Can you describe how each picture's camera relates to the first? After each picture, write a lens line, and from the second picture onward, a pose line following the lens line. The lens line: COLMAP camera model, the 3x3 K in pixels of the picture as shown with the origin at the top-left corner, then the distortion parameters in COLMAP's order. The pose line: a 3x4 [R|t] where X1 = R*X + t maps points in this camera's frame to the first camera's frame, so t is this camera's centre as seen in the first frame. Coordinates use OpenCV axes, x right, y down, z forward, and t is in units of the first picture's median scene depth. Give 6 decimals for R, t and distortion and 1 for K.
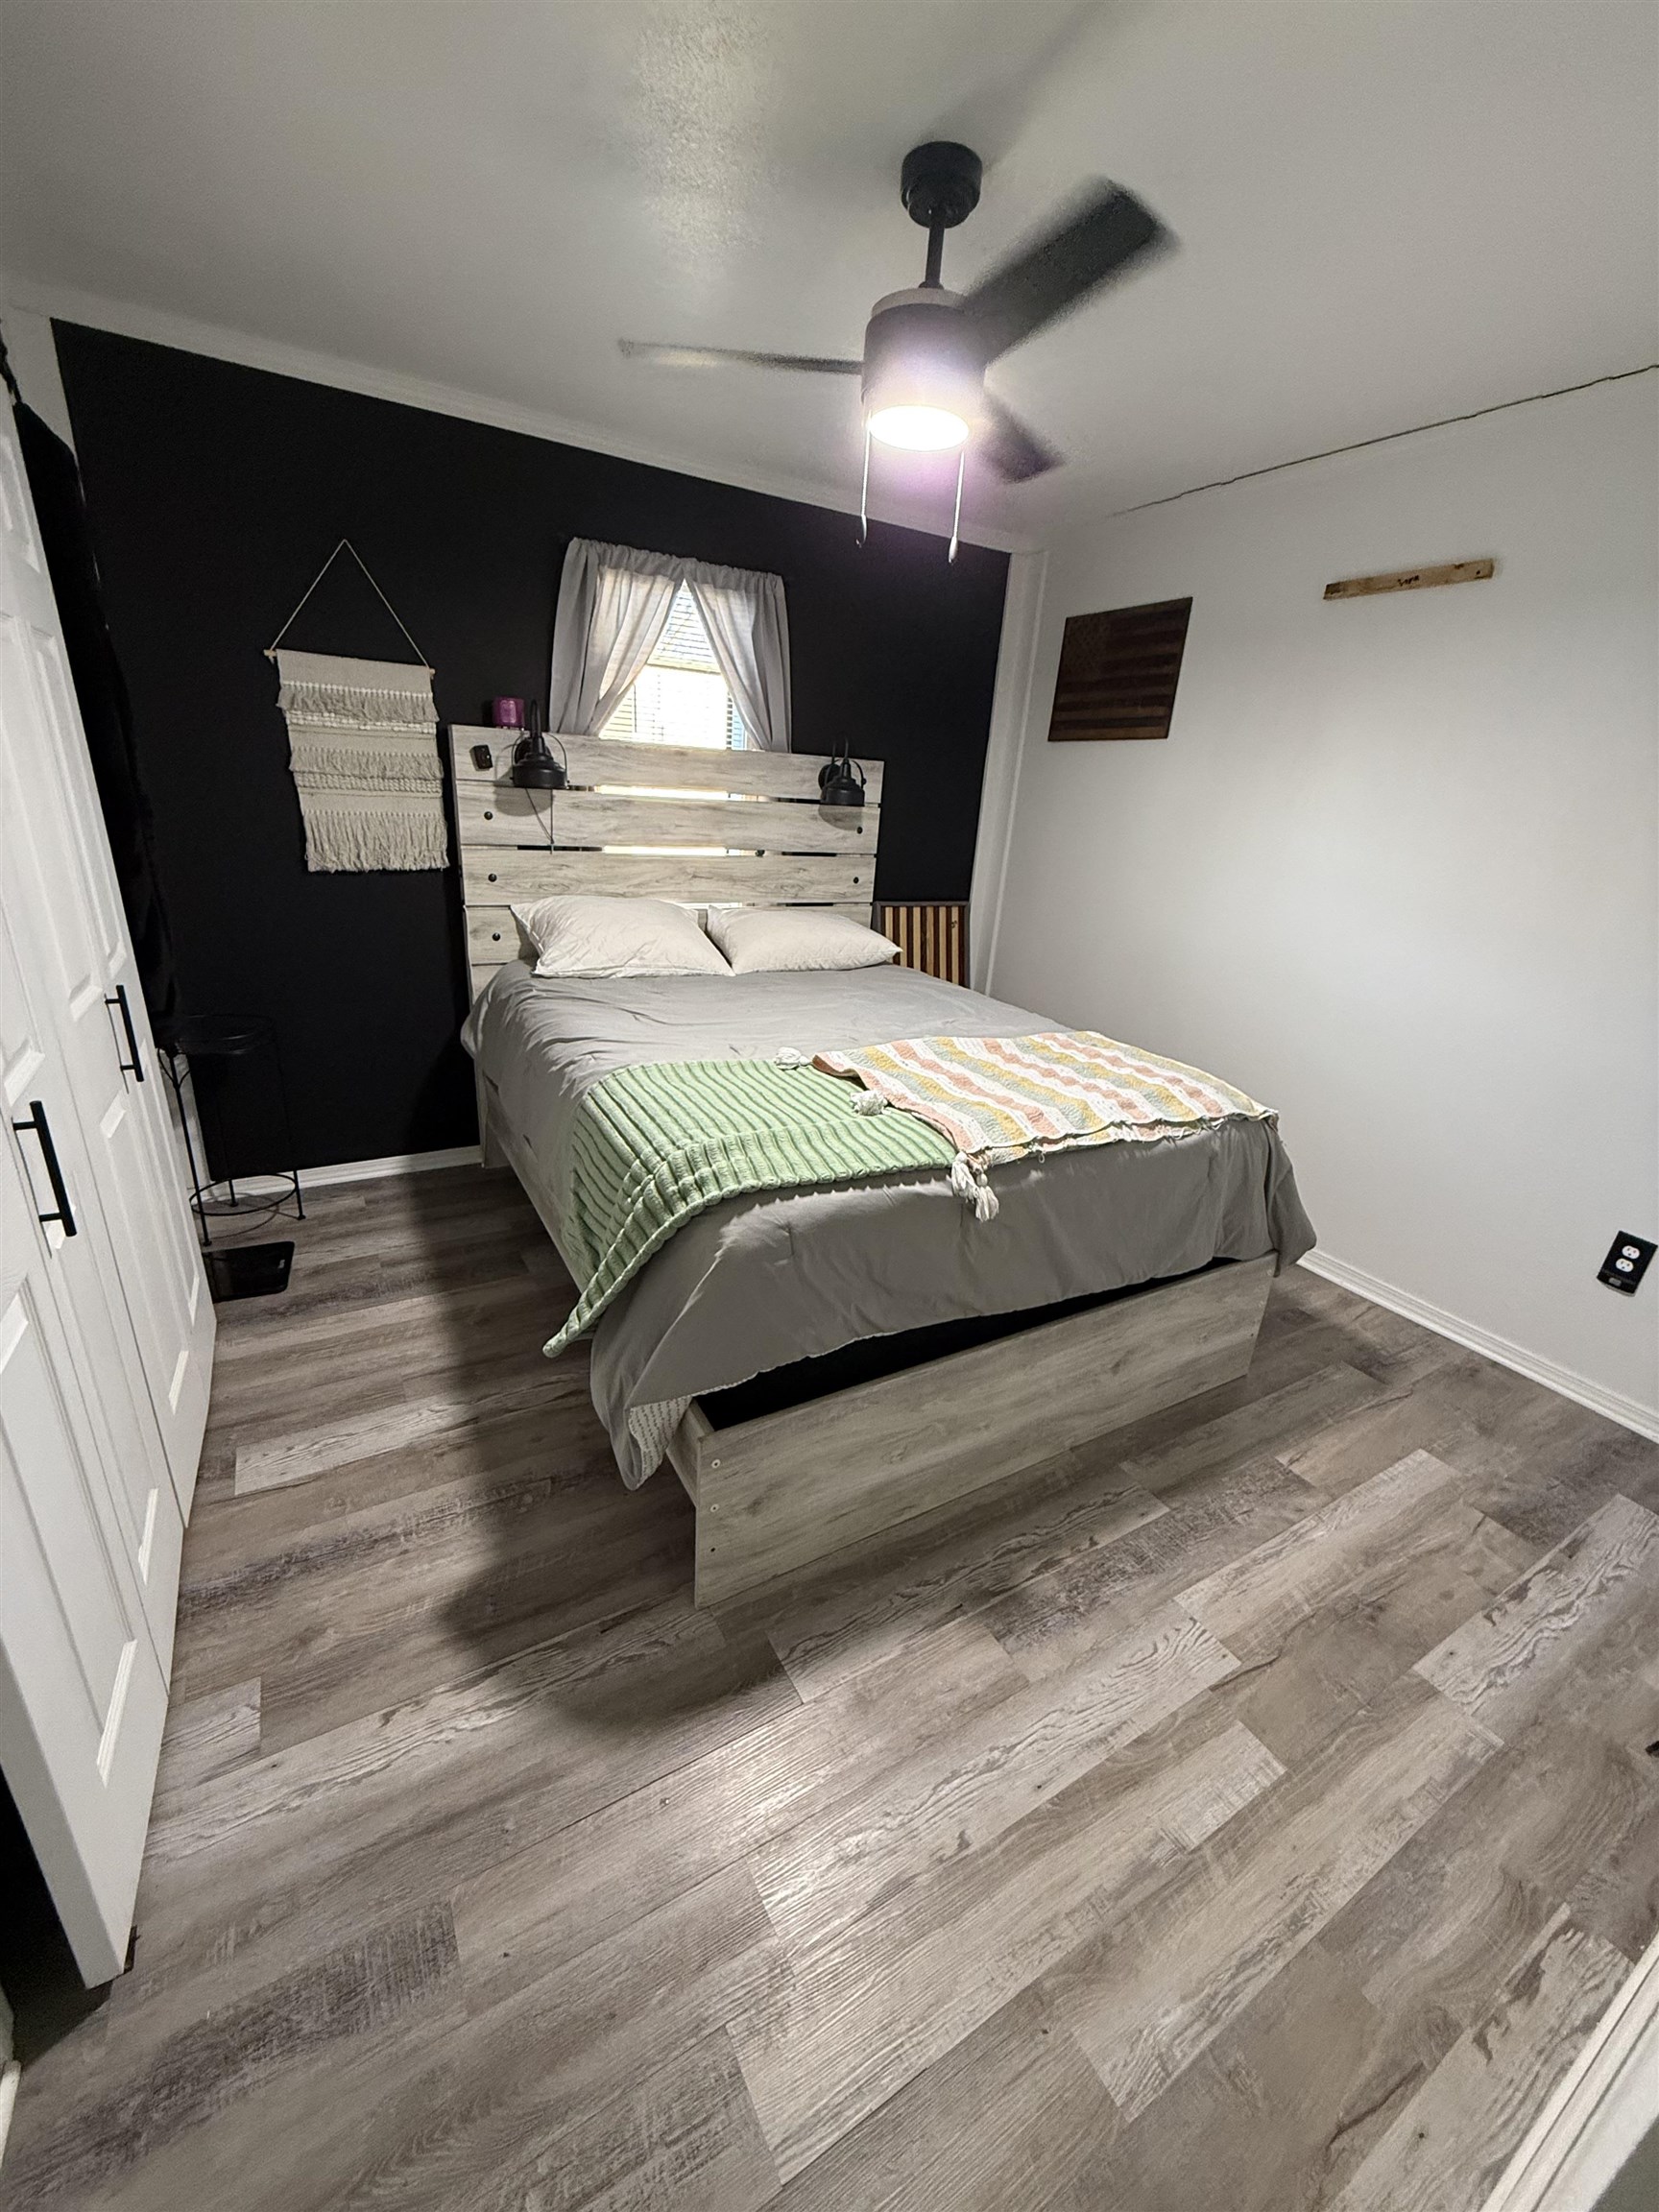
lens RADIAL K [[880.4, 0, 830.1], [0, 880.4, 1100.7], [0, 0, 1]] dist [-0.001946, 0.000444]
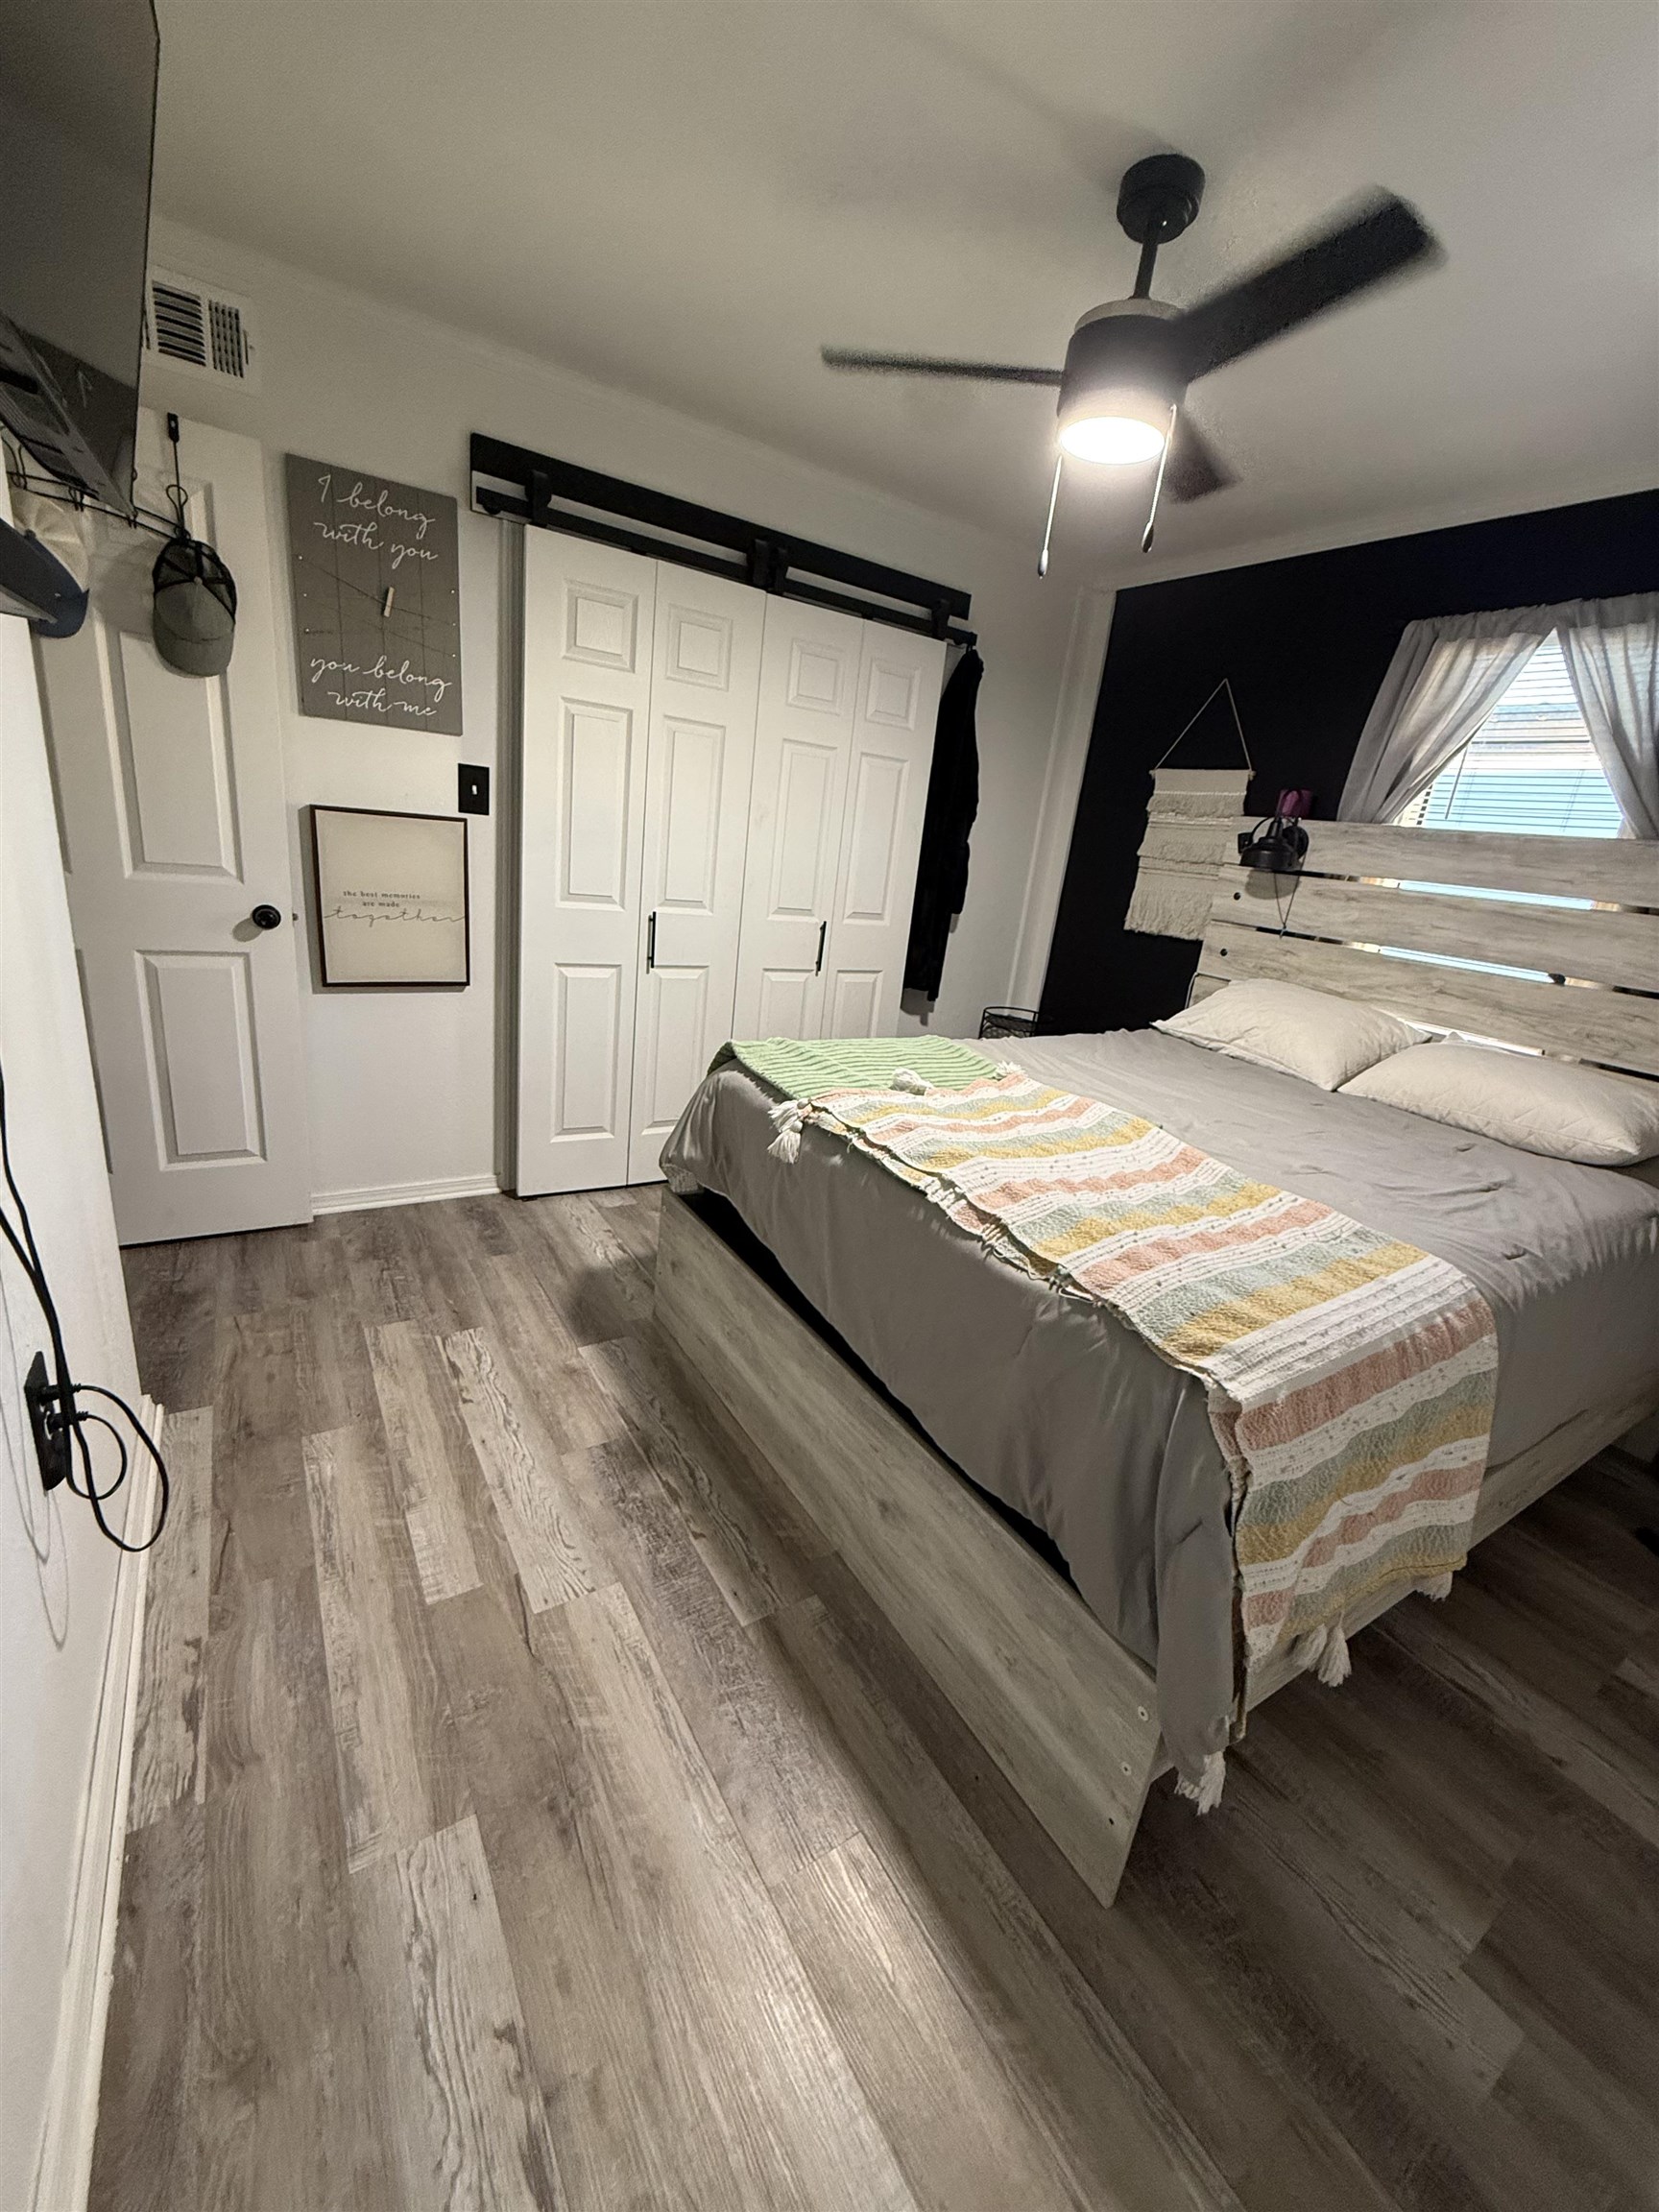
lens RADIAL K [[880.4, 0, 829.4], [0, 880.4, 1100.6], [0, 0, 1]] dist [-0.000535, 0.000131]
pose [[0.043948, 0.236049, -0.970747, 1.051673], [-0.439694, 0.877085, 0.193368, -0.140520], [0.897072, 0.418333, 0.142335, 0.758720]]
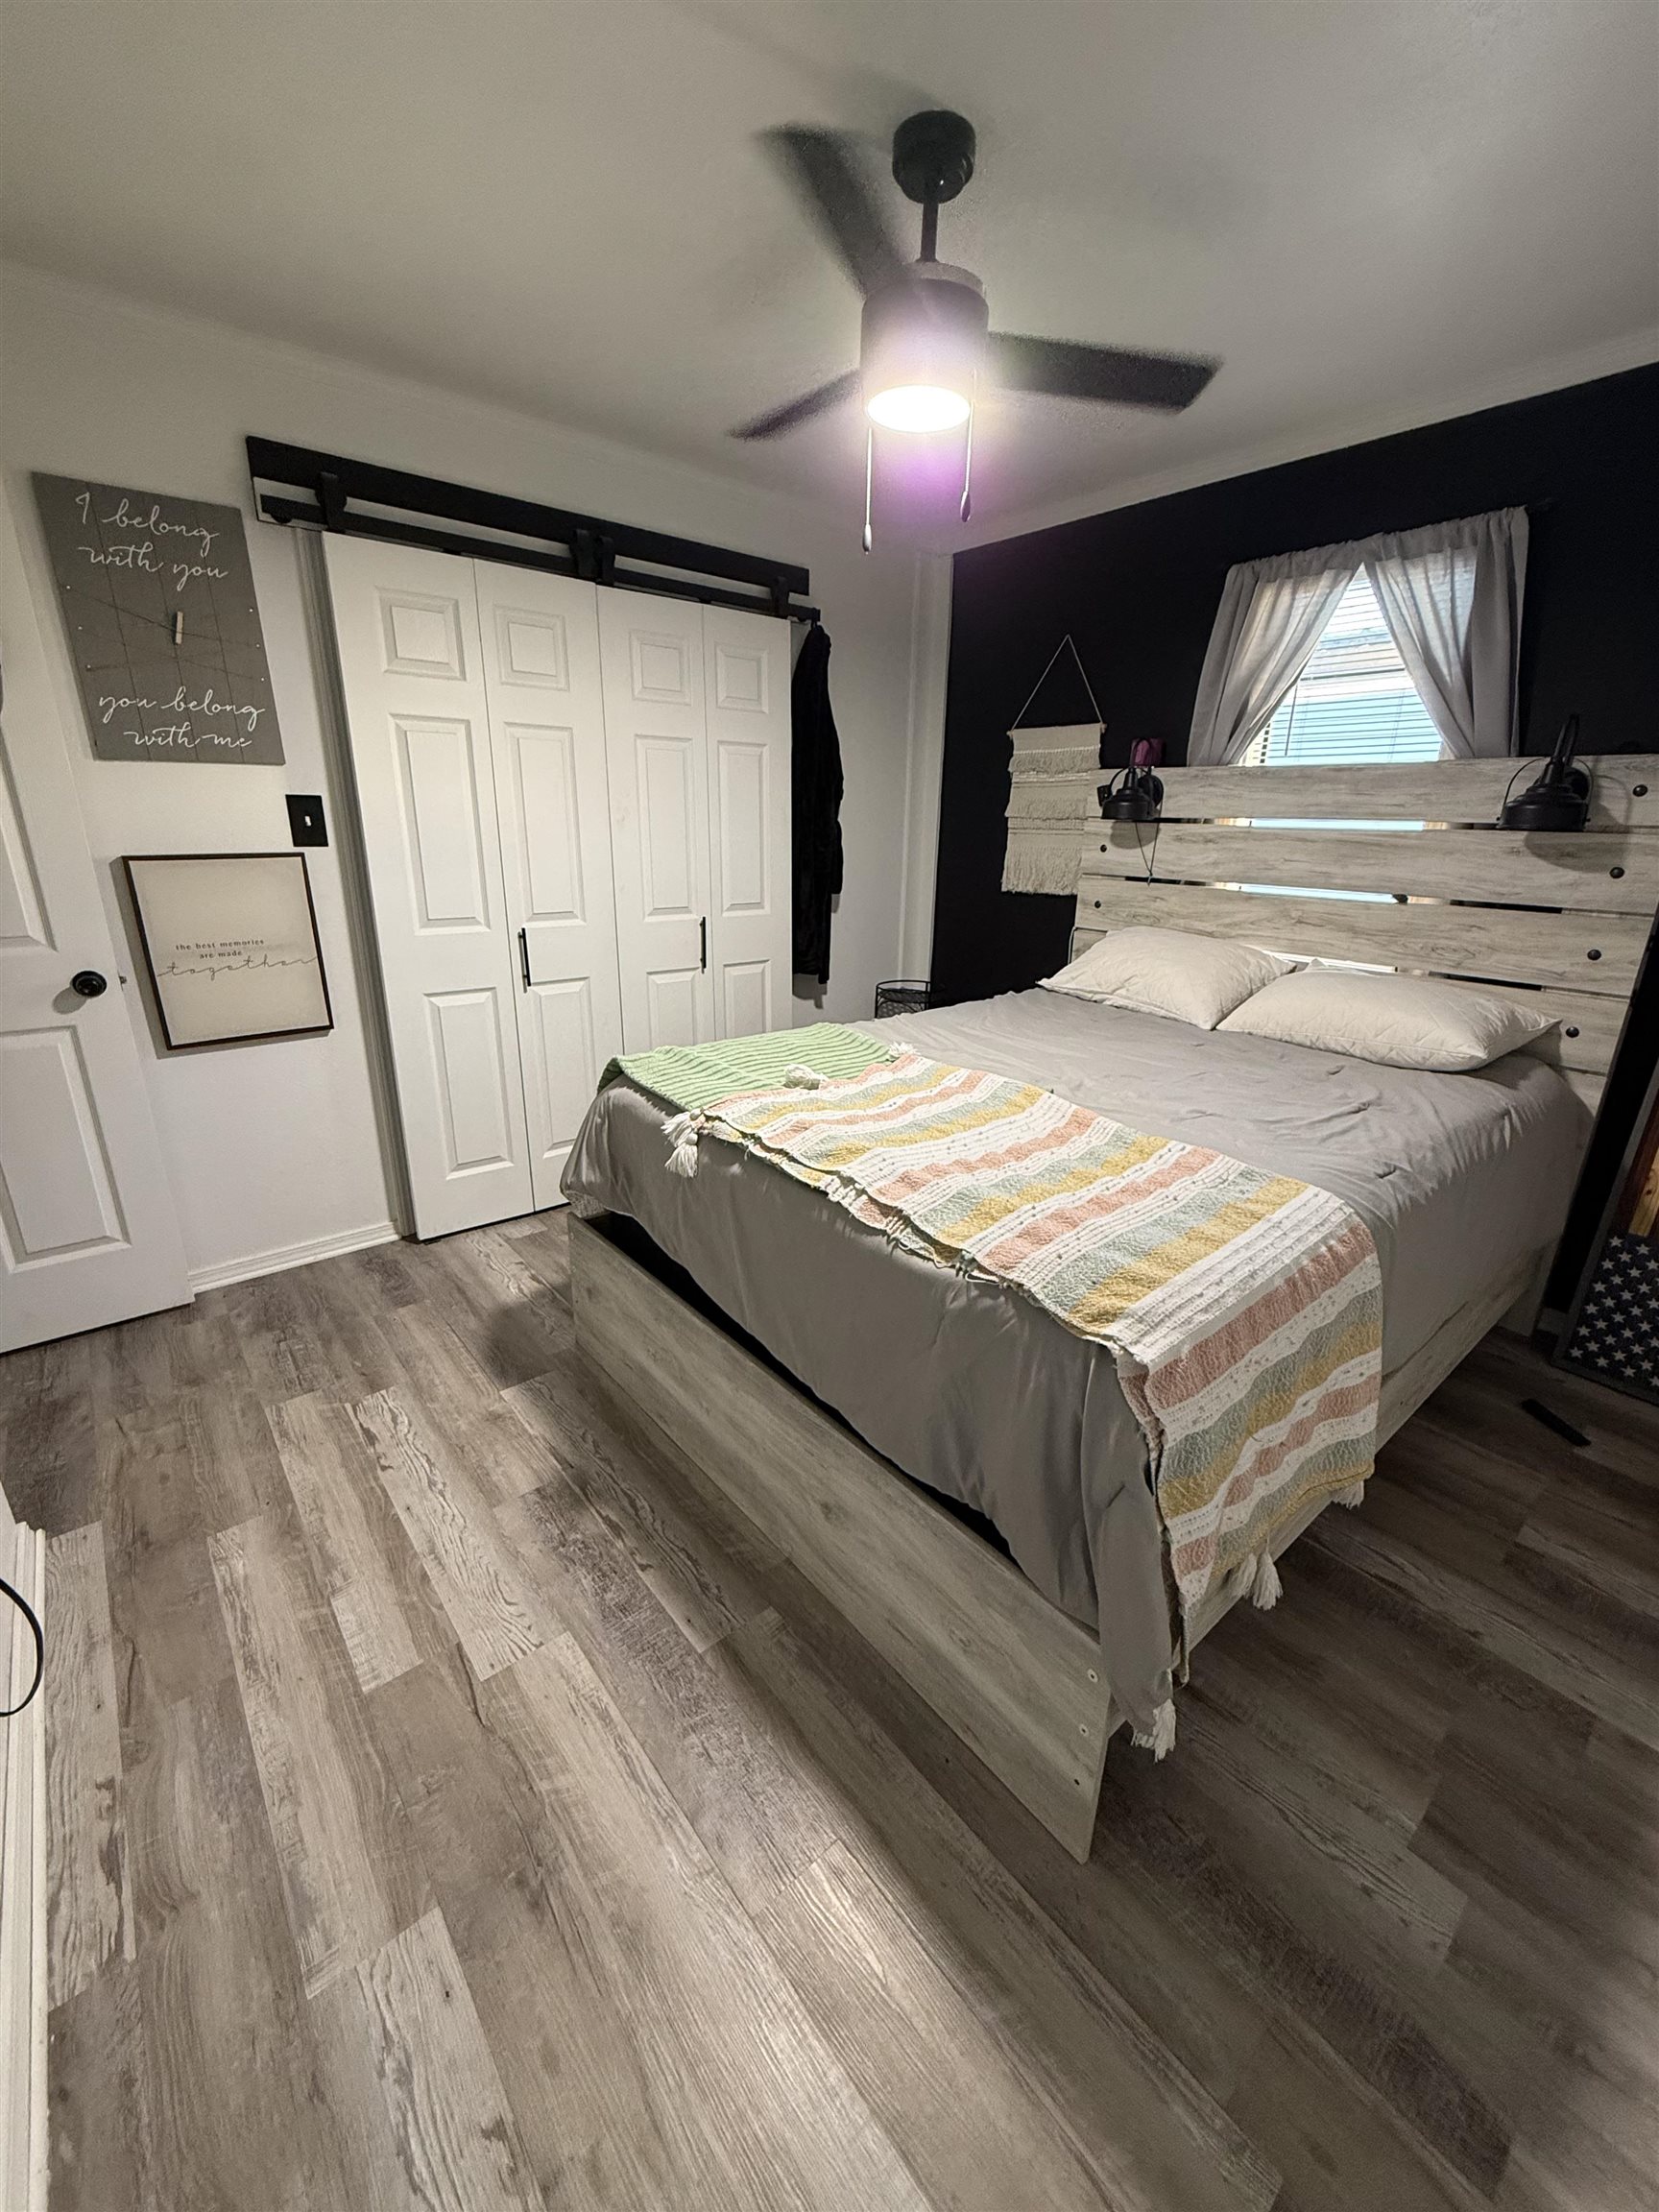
lens RADIAL K [[880.4, 0, 830.1], [0, 880.4, 1100.7], [0, 0, 1]] dist [-0.001946, 0.000444]
pose [[0.166872, 0.245214, -0.954999, 1.034626], [-0.340860, 0.923207, 0.177491, -0.167582], [0.925186, 0.295903, 0.237641, 0.776061]]
